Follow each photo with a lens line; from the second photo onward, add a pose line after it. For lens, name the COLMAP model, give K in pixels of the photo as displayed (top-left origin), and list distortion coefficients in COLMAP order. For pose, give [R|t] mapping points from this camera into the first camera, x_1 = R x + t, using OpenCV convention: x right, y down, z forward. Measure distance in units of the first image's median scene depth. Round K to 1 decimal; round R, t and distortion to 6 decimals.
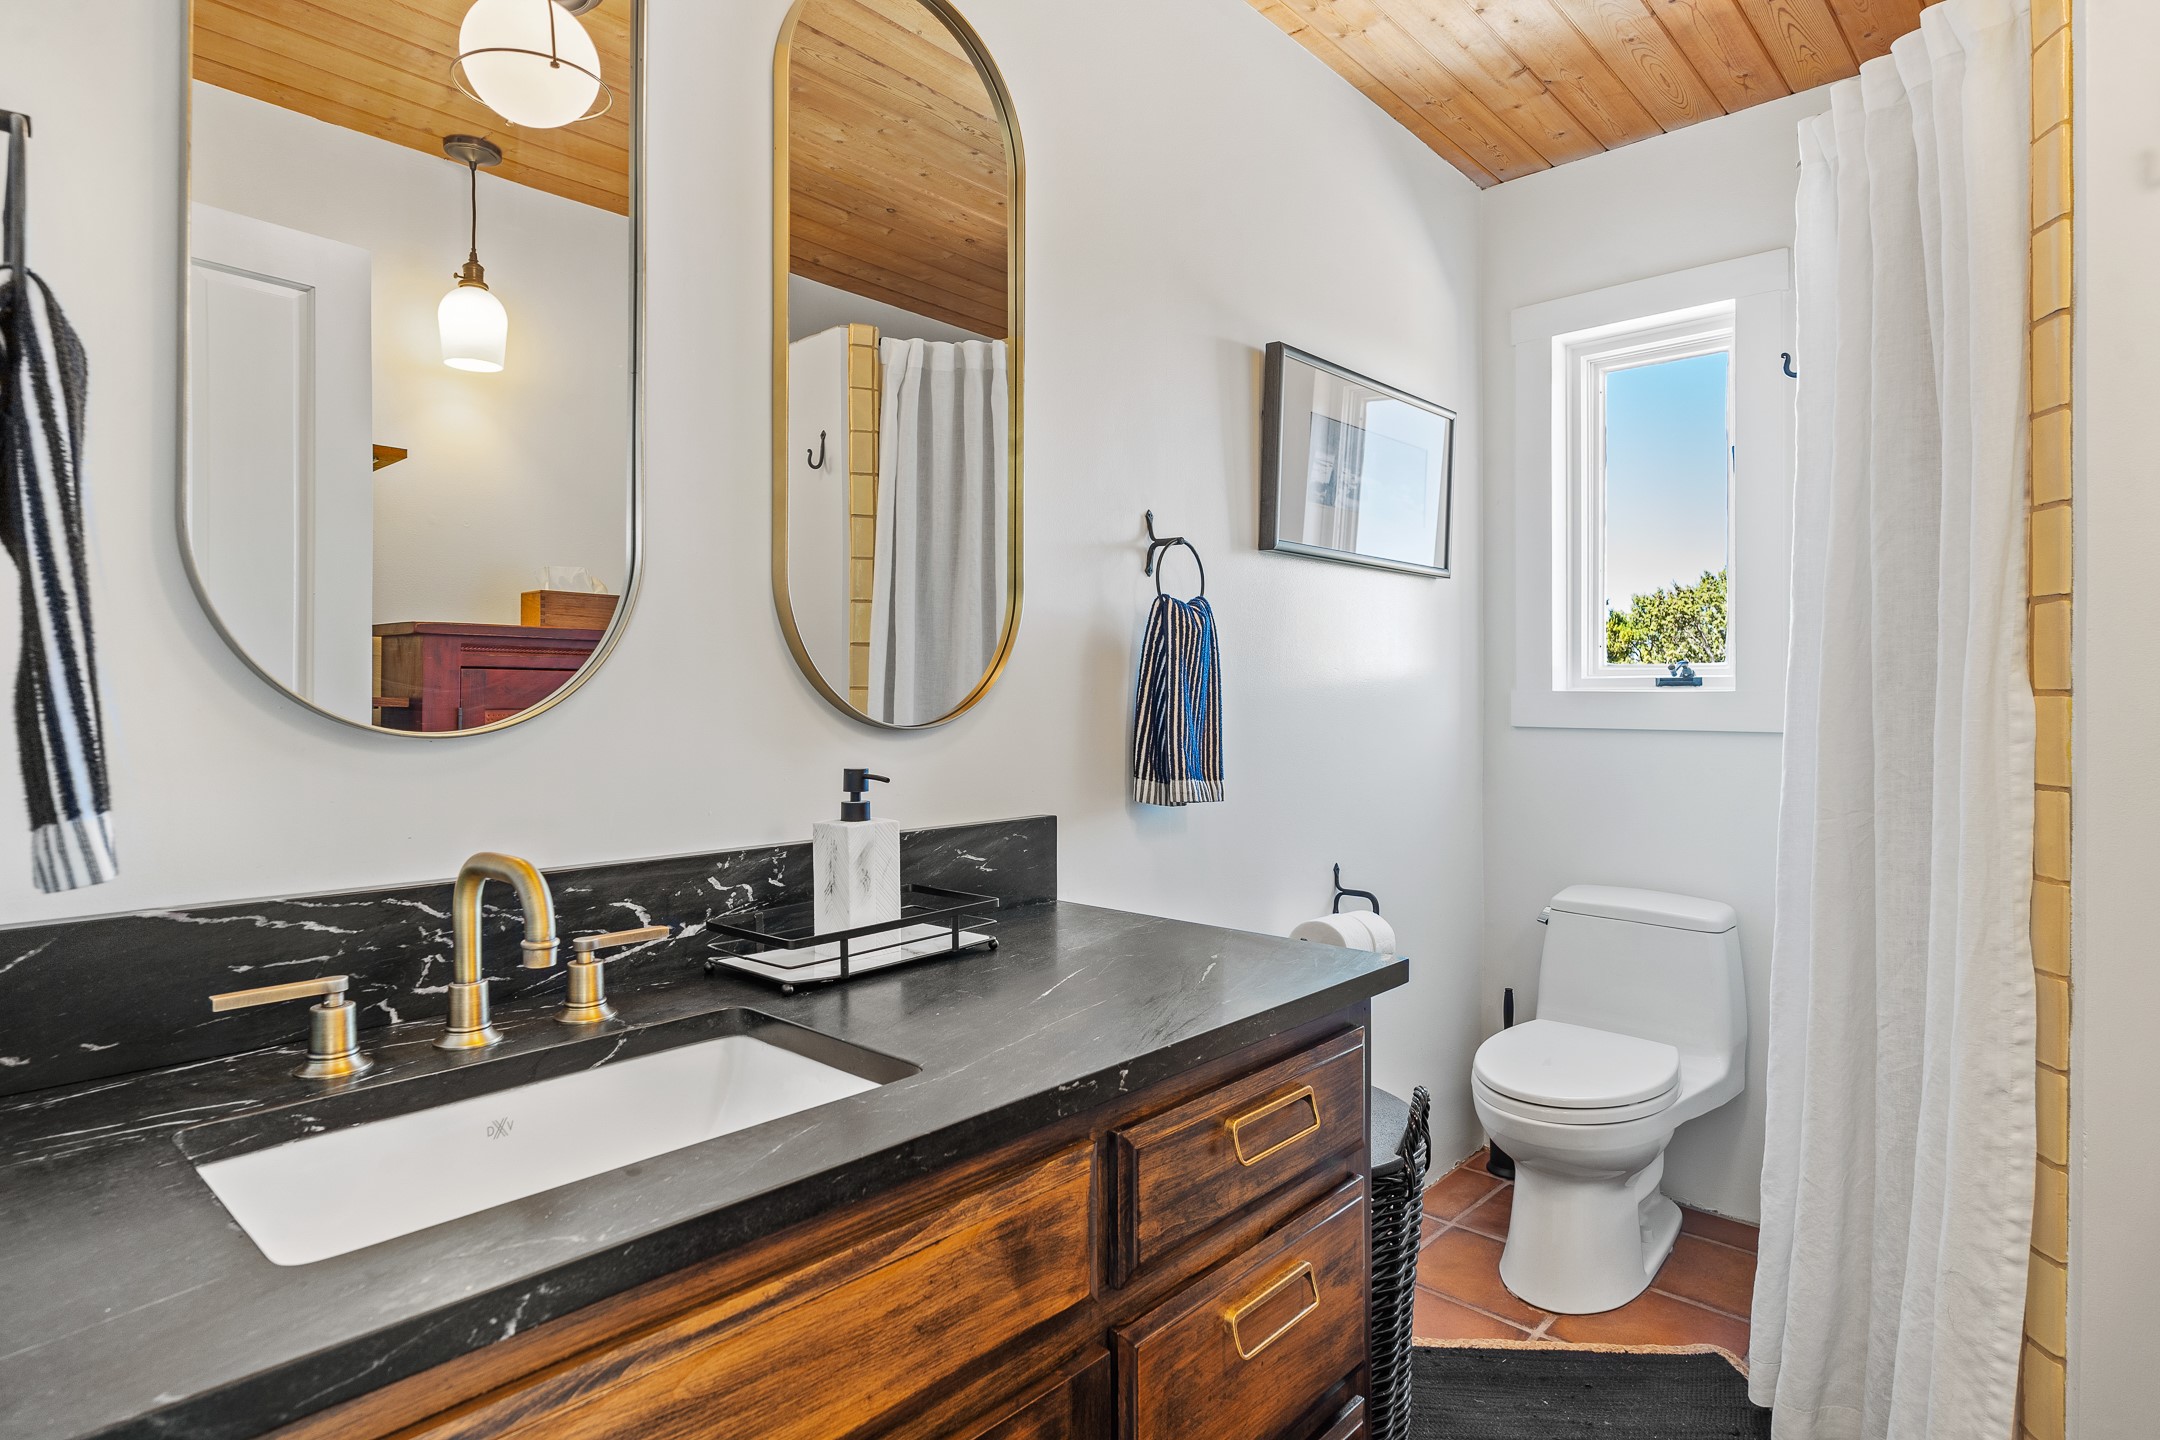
lens RADIAL K [[1174.4, 0, 1082.6], [0, 1174.4, 702.0], [0, 0, 1]] dist [0.011129, -0.001211]
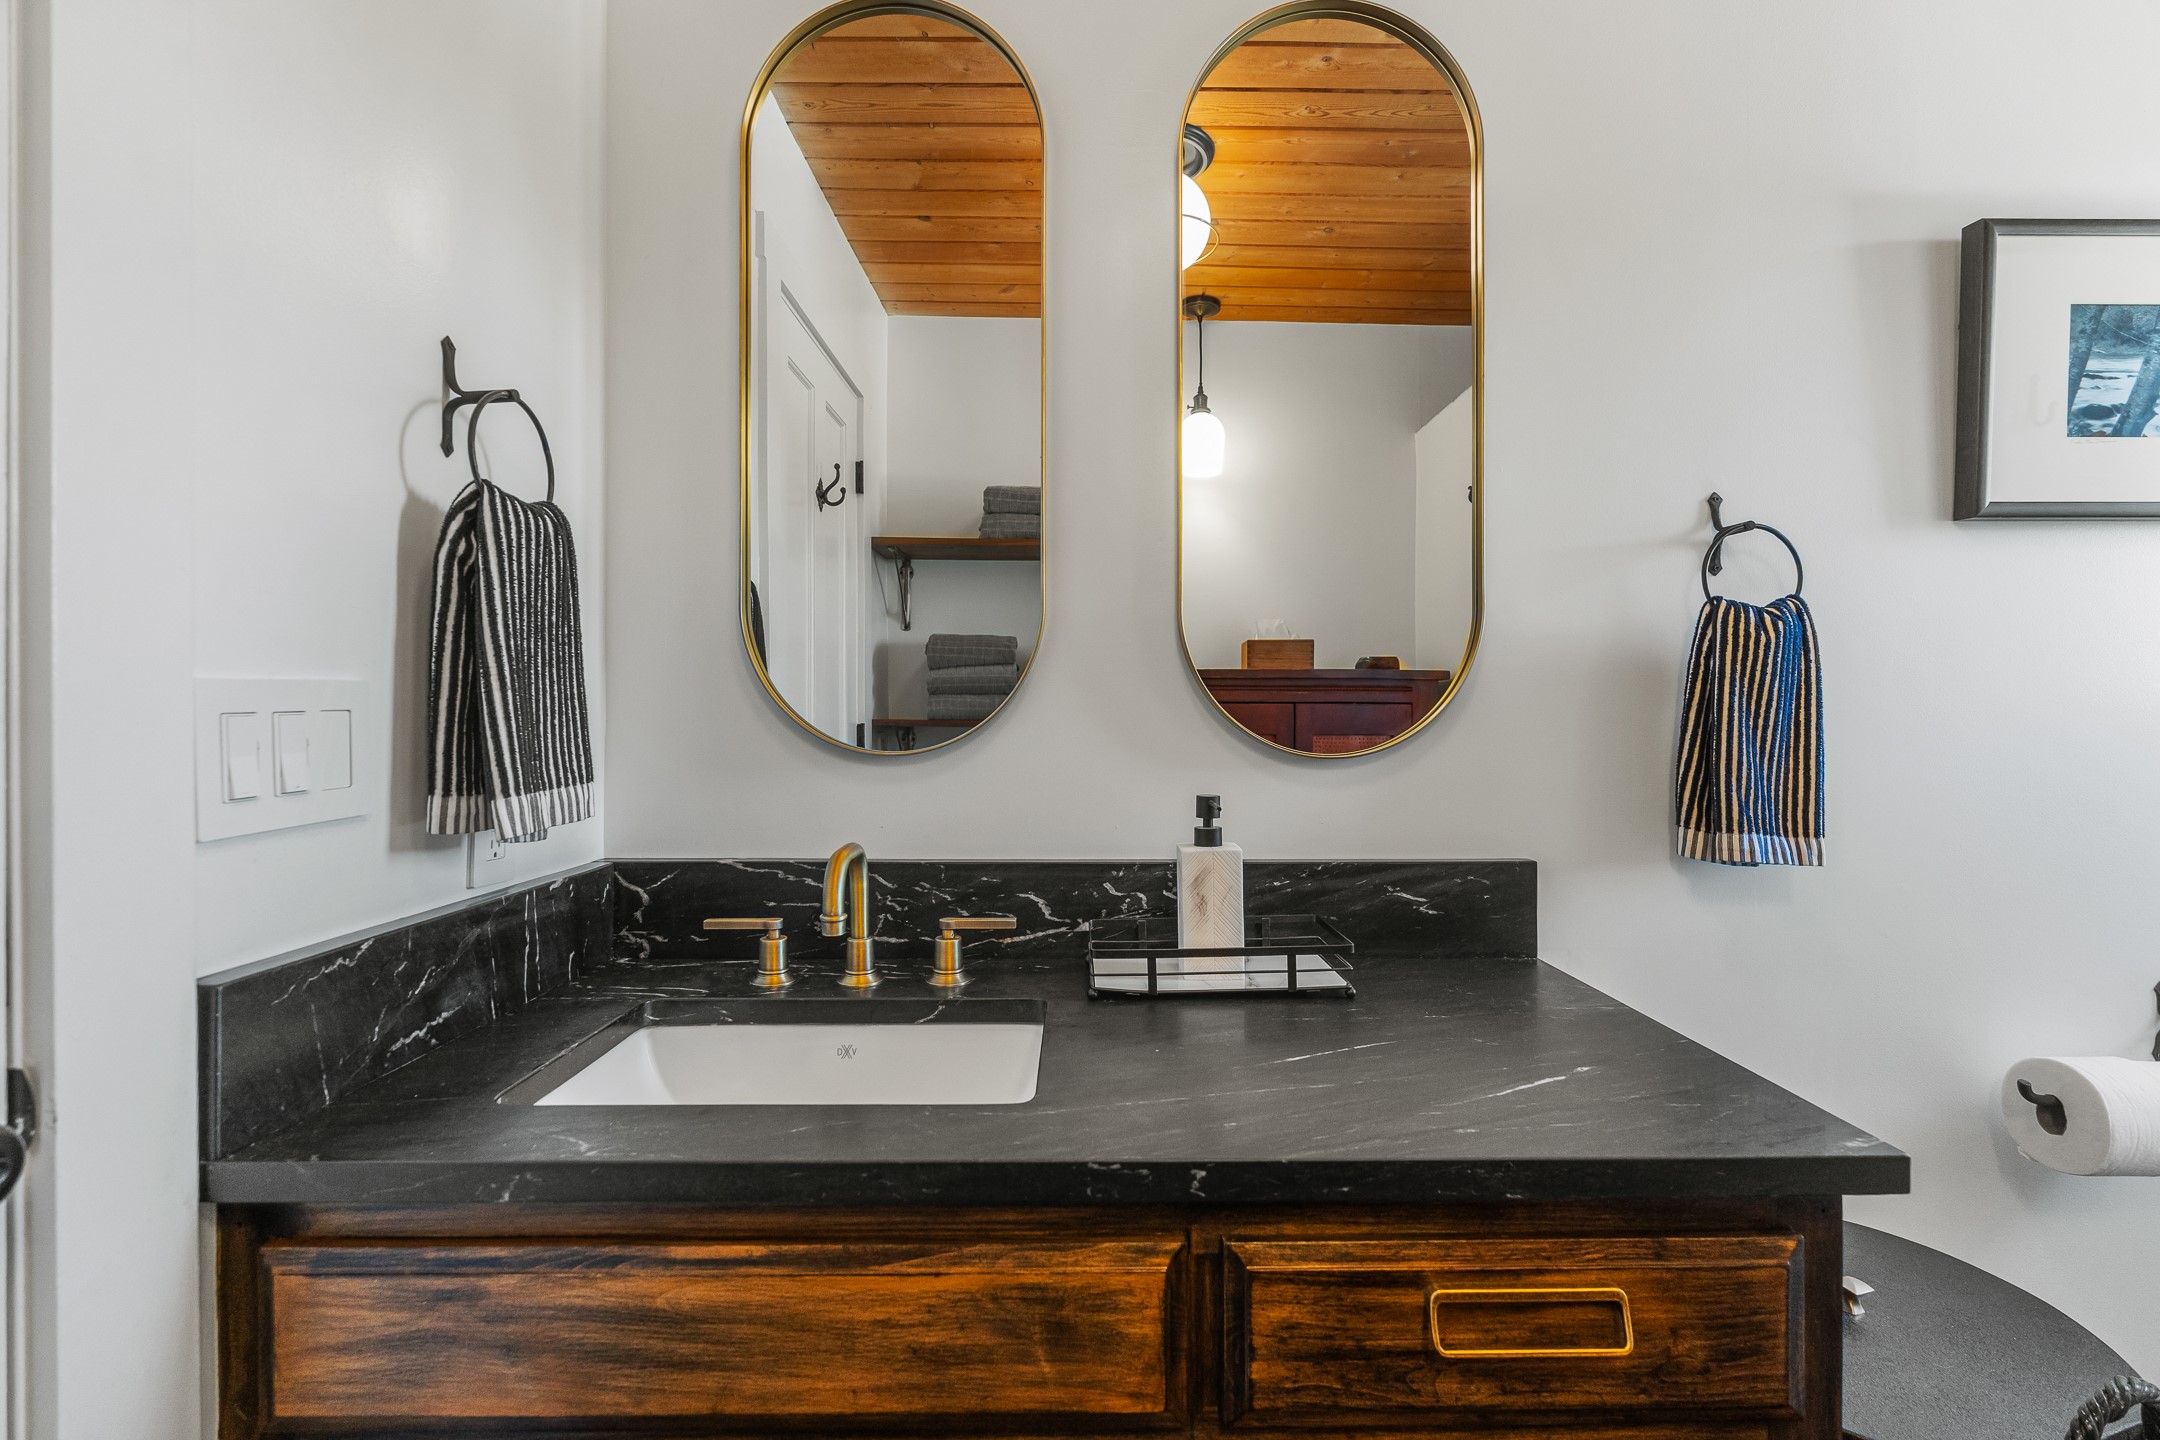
lens RADIAL K [[960.0, 0, 1084.9], [0, 960.0, 727.9], [0, 0, 1]] dist [-0.003349, -0.000179]
pose [[0.674884, 0.005026, -0.737907, 0.426256], [-0.003693, 0.999987, 0.003433, -0.006362], [0.737915, 0.000408, 0.674894, 0.414326]]
